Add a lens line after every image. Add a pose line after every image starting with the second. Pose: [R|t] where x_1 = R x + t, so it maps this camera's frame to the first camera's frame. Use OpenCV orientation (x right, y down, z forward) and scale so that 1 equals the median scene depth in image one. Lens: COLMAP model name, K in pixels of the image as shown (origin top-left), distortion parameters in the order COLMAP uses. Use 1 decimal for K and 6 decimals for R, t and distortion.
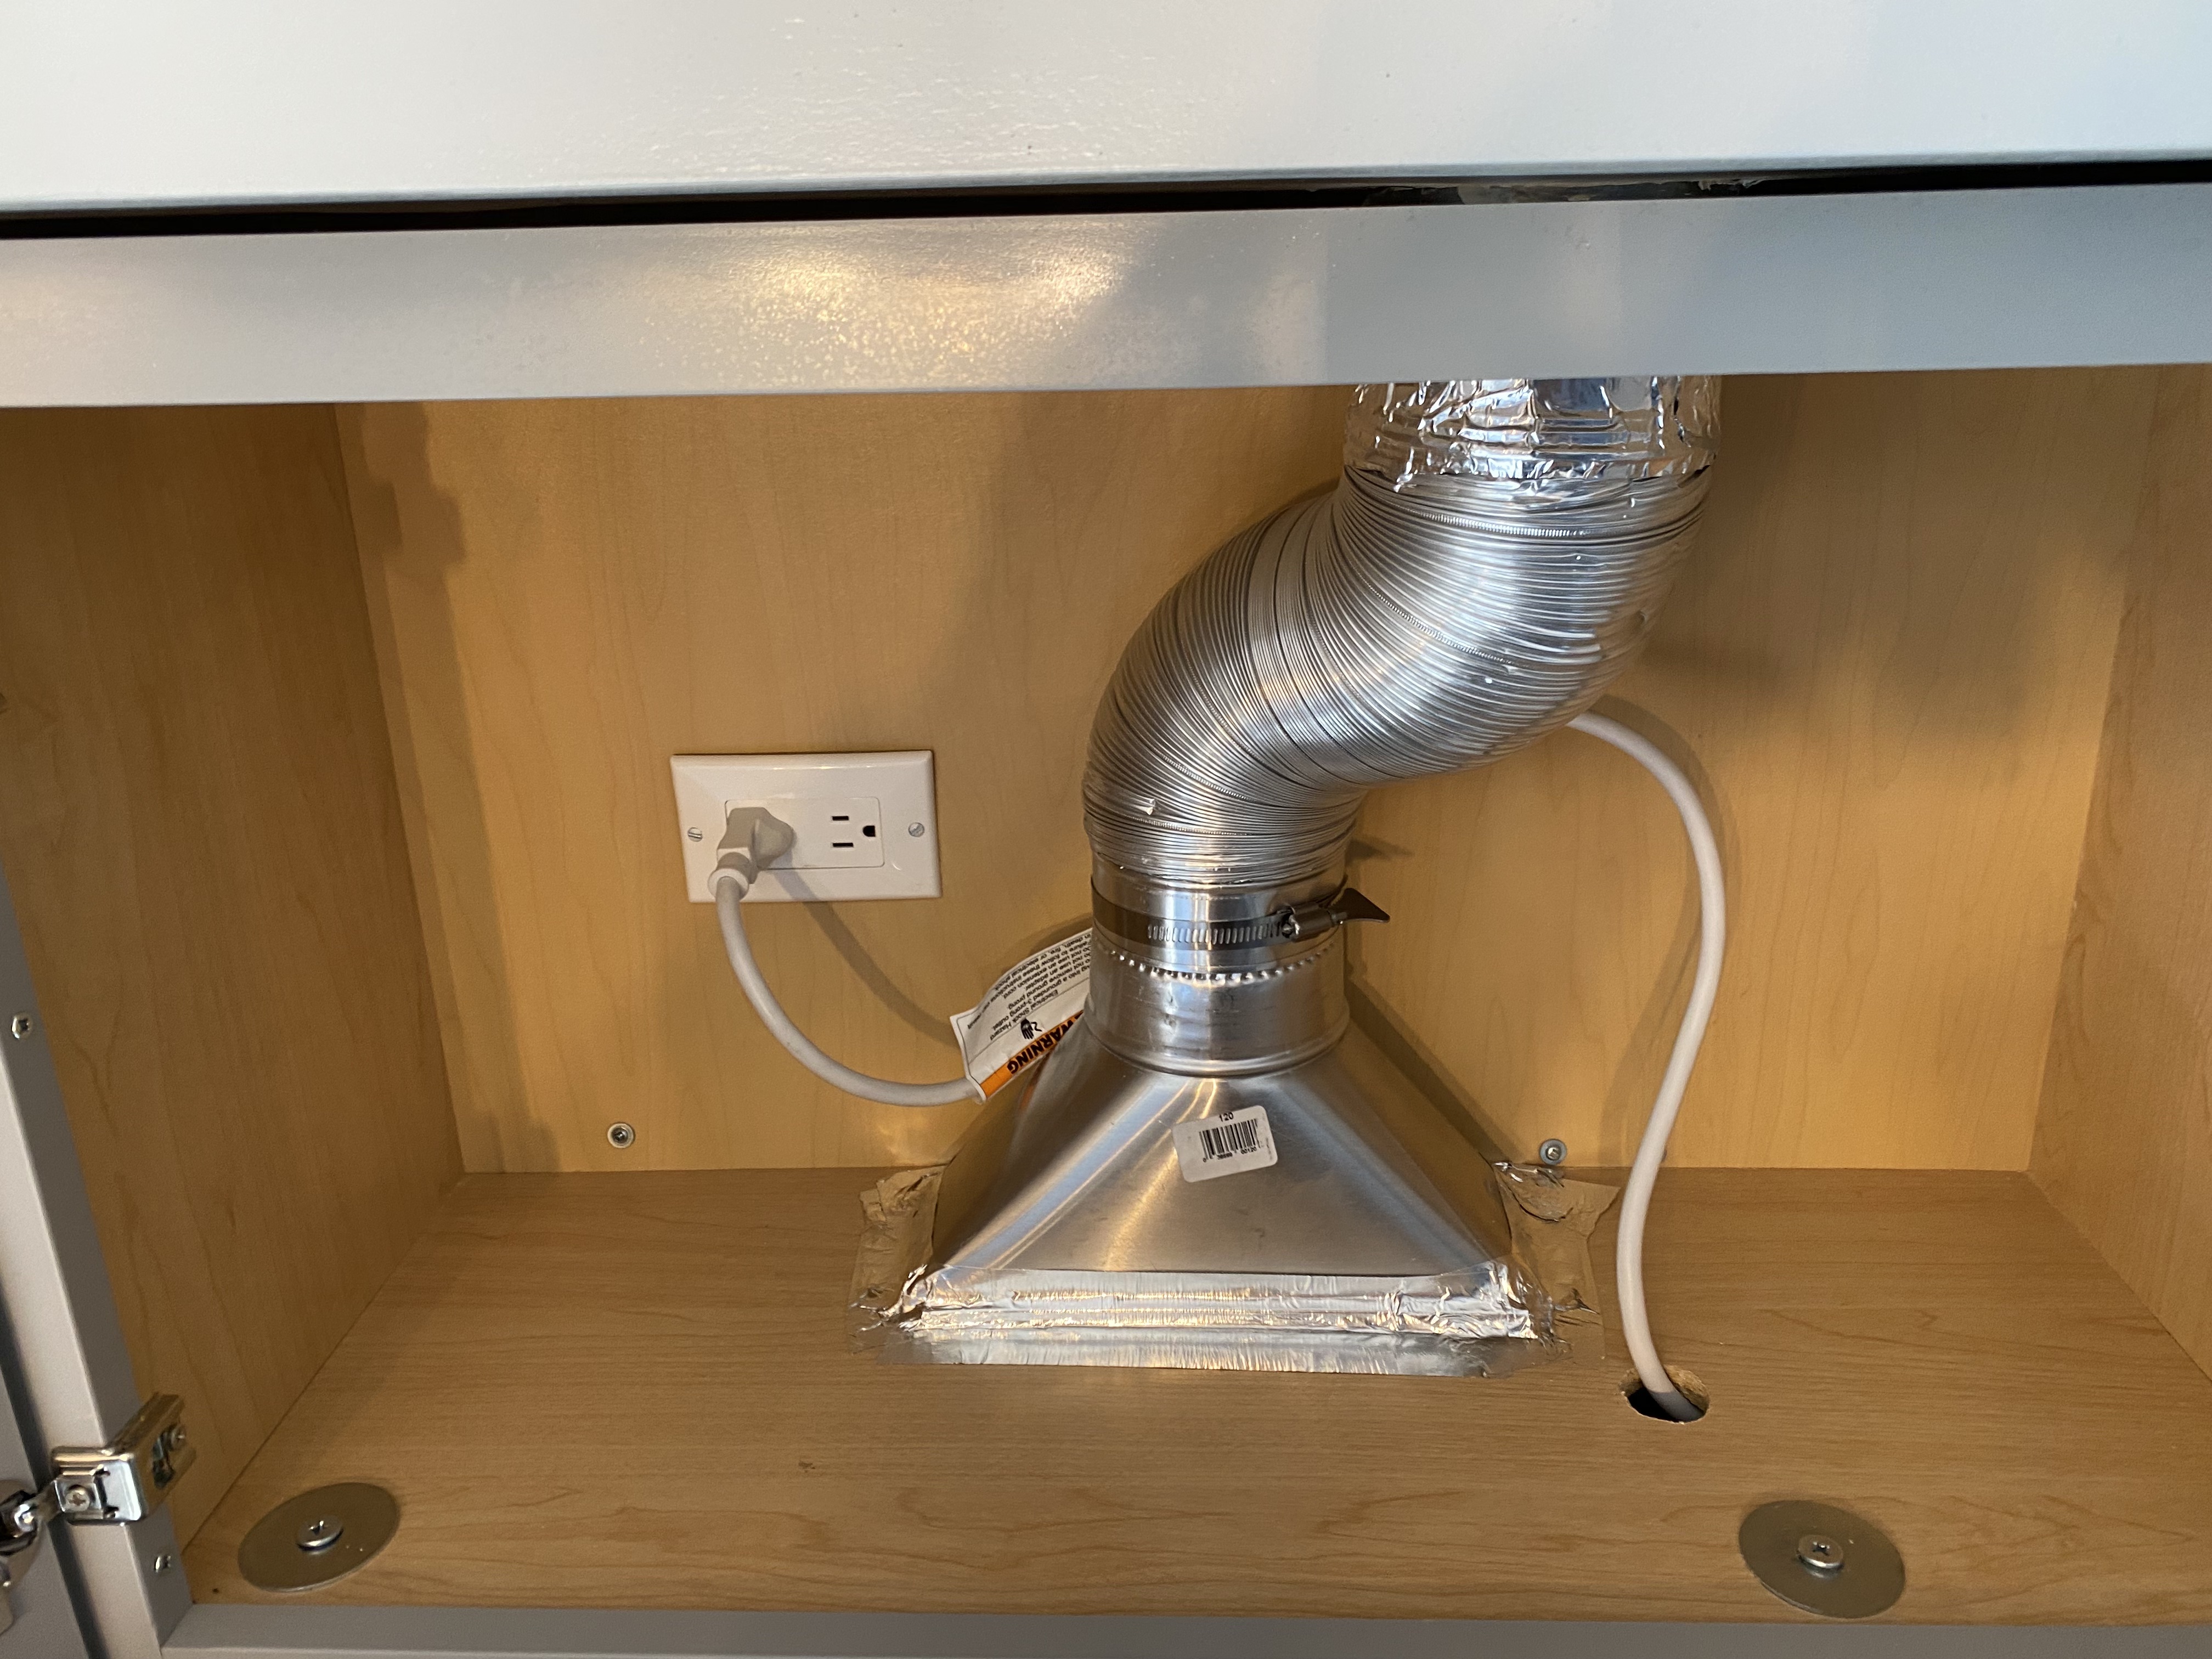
lens RADIAL K [[1680.5, 0, 1106.0], [0, 1680.5, 829.5], [0, 0, 1]] dist [0.002933, 0.000102]
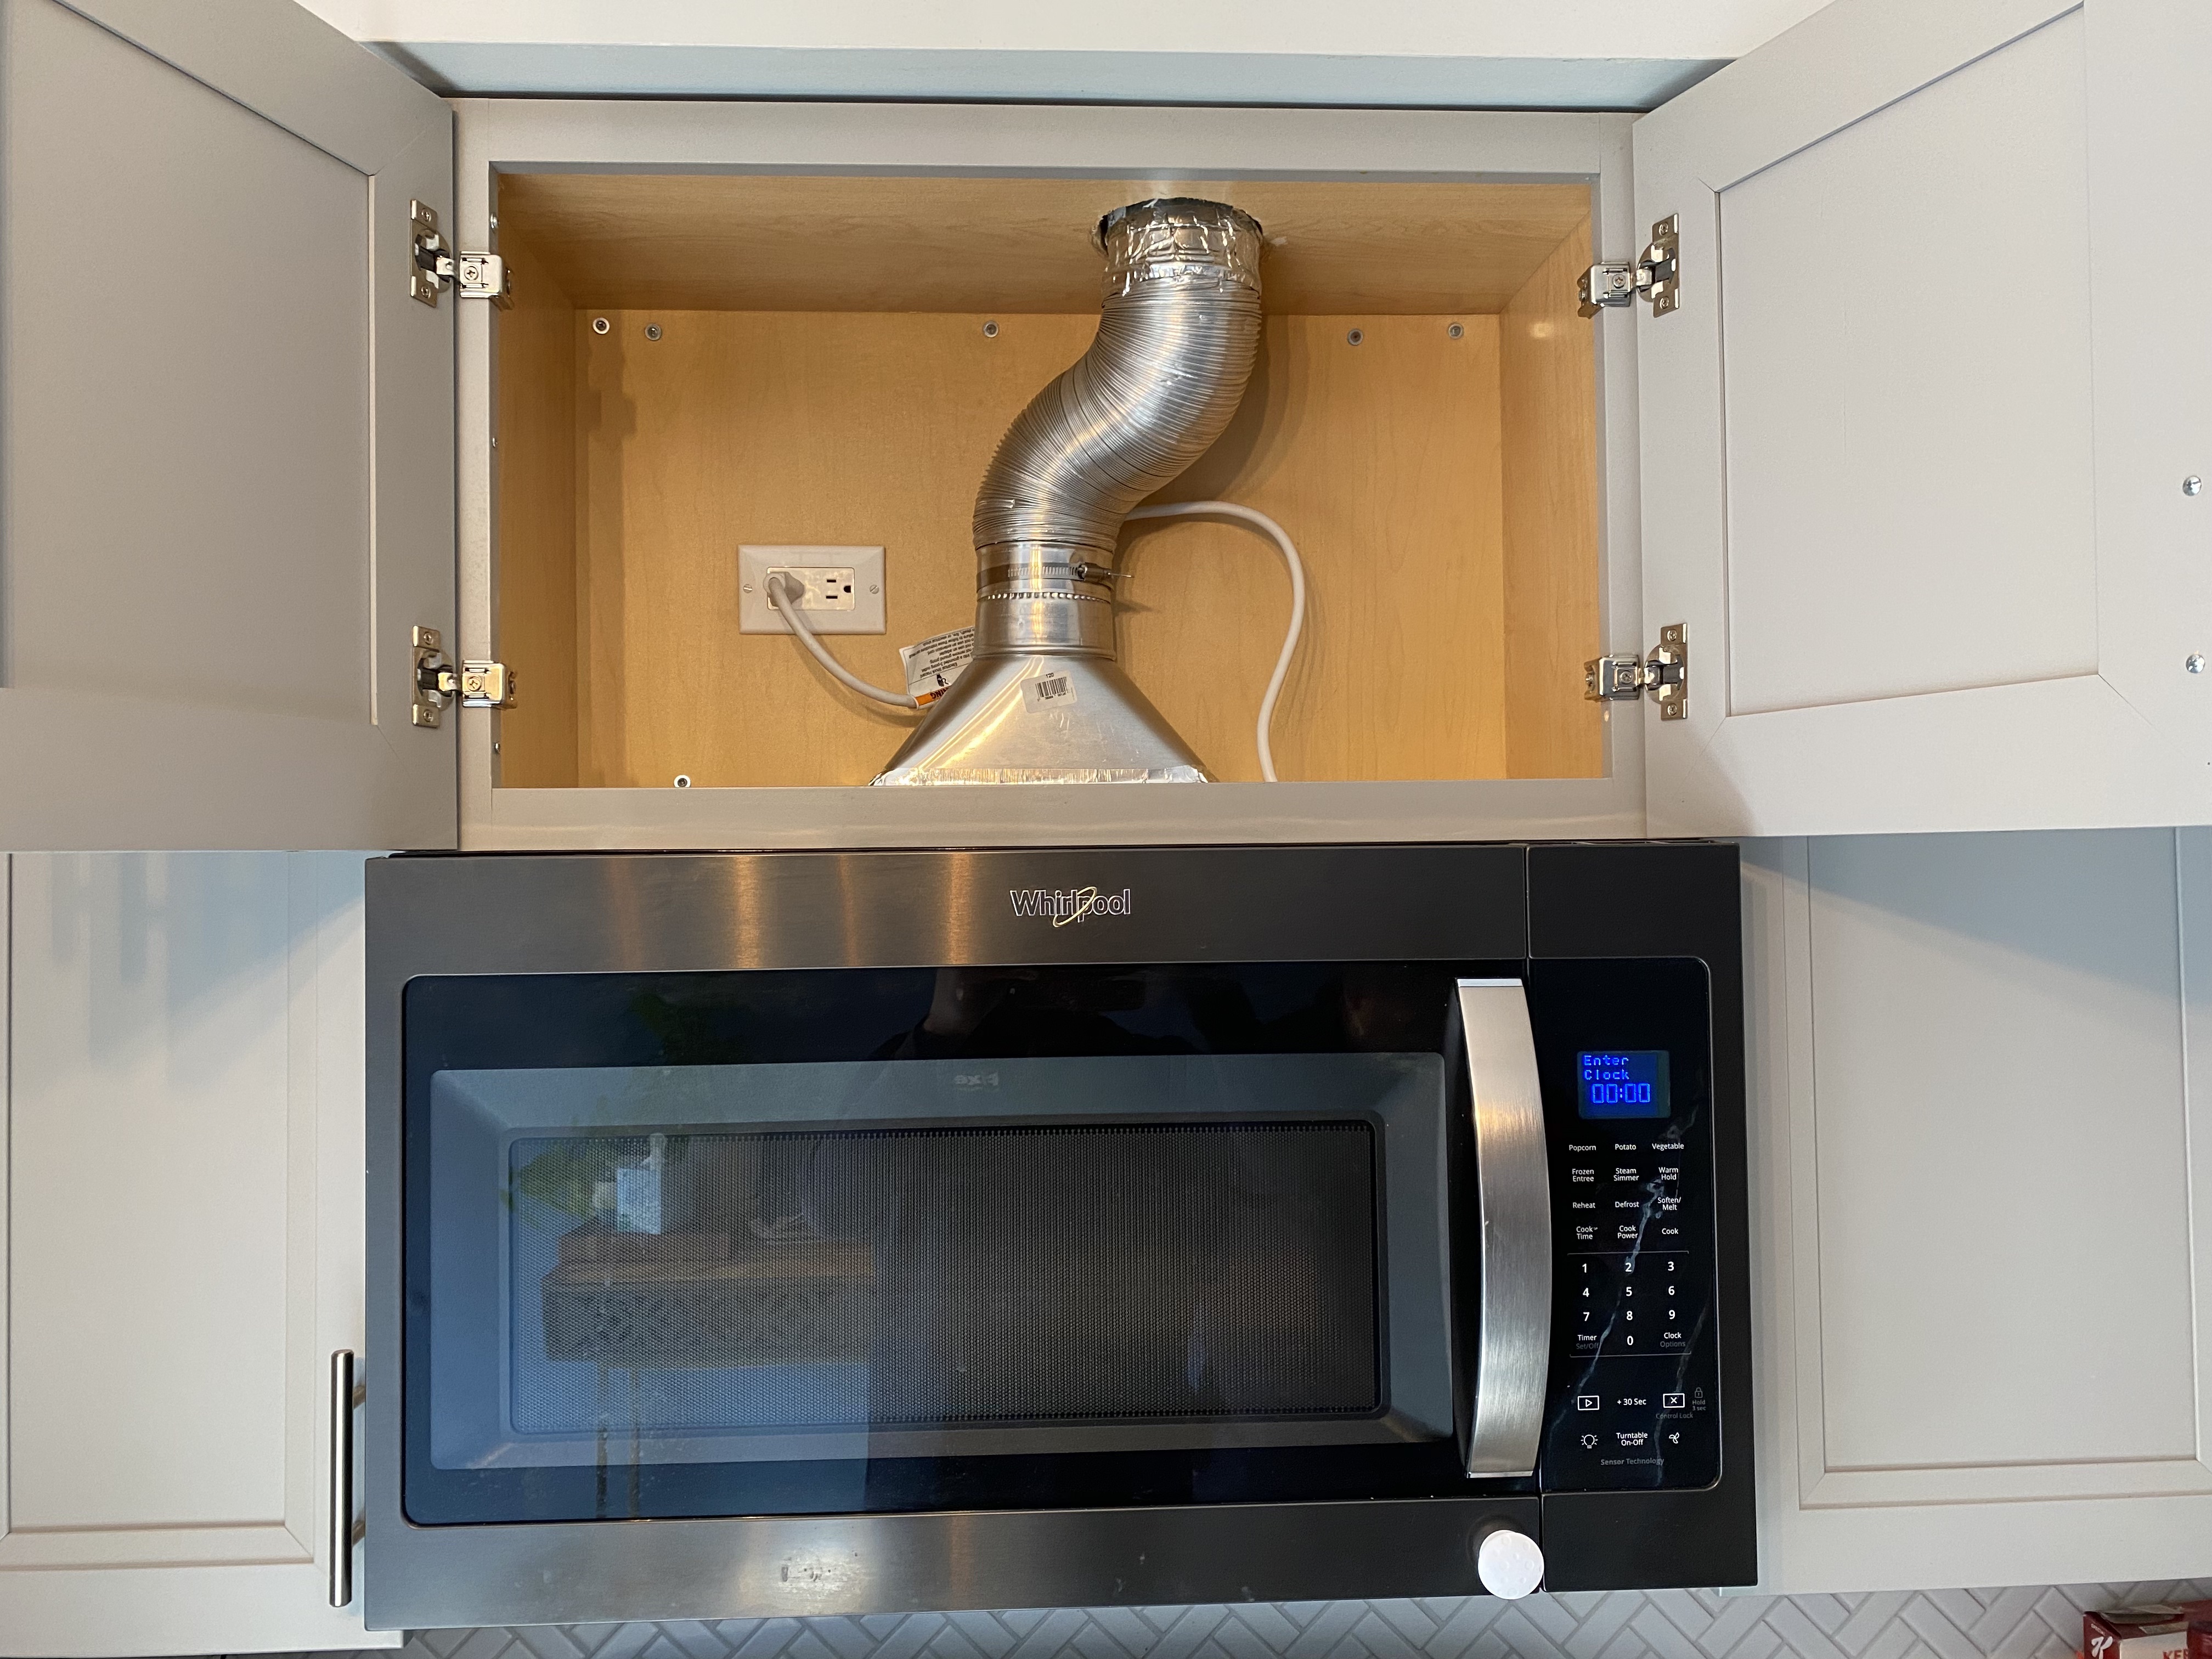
lens RADIAL K [[1680.5, 0, 1106.0], [0, 1680.5, 829.5], [0, 0, 1]] dist [0.002933, 0.000102]
pose [[0.992982, 0.020125, 0.116544, -0.073673], [0.021920, 0.937027, -0.348569, 0.900031], [-0.116220, 0.348678, 0.930009, -0.624094]]
